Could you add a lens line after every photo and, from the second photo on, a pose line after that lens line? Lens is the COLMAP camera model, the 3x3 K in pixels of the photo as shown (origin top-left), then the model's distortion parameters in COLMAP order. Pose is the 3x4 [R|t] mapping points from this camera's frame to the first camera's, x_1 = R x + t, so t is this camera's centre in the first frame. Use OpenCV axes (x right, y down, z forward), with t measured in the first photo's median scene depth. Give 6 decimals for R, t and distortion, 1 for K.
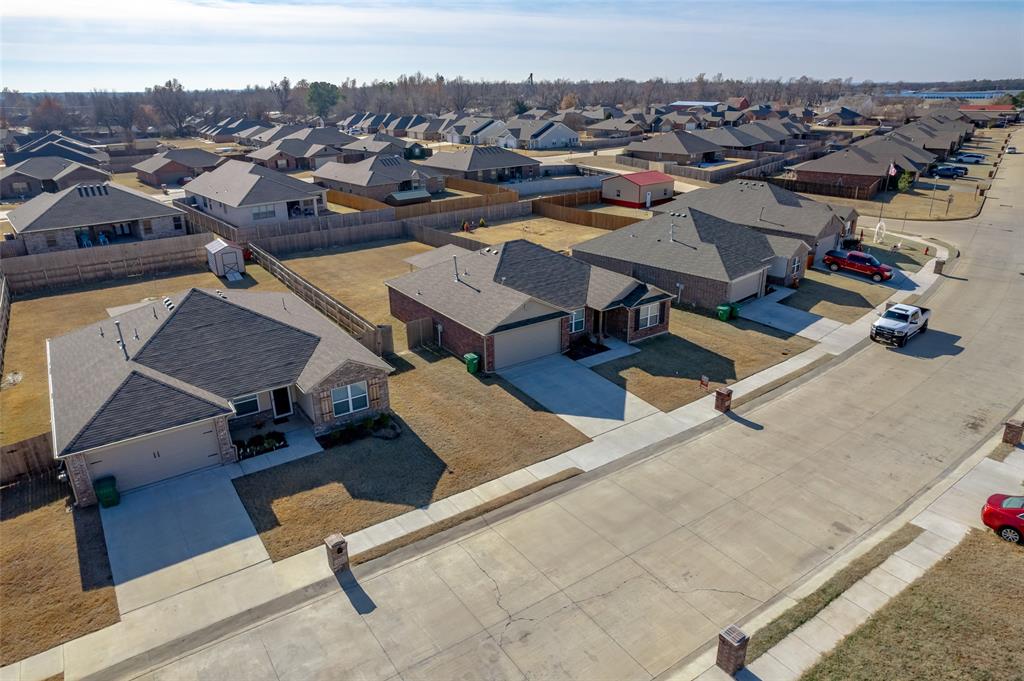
lens RADIAL K [[661.7, 0, 512.0], [0, 661.7, 340.5], [0, 0, 1]] dist [-0.068858, 0.054042]
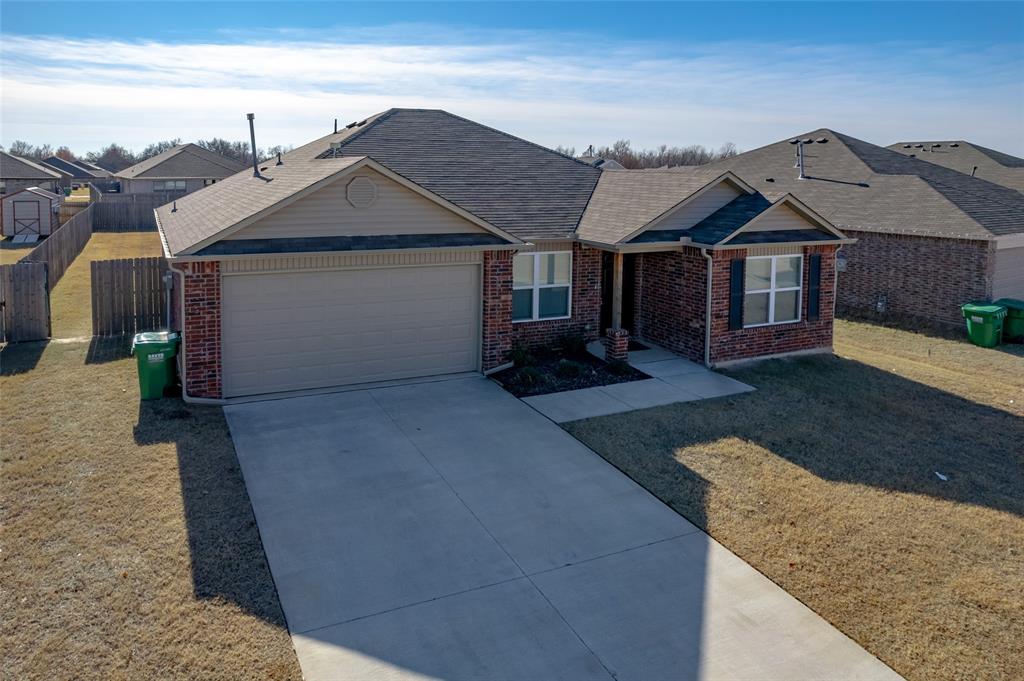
lens RADIAL K [[683.1, 0, 443.3], [0, 683.1, 218.1], [0, 0, 1]] dist [-0.019189, 0.000675]
pose [[0.981773, 0.041251, -0.185524, 0.112106], [-0.094769, 0.952403, -0.289737, 0.044122], [0.164742, 0.302038, 0.938953, 0.670573]]
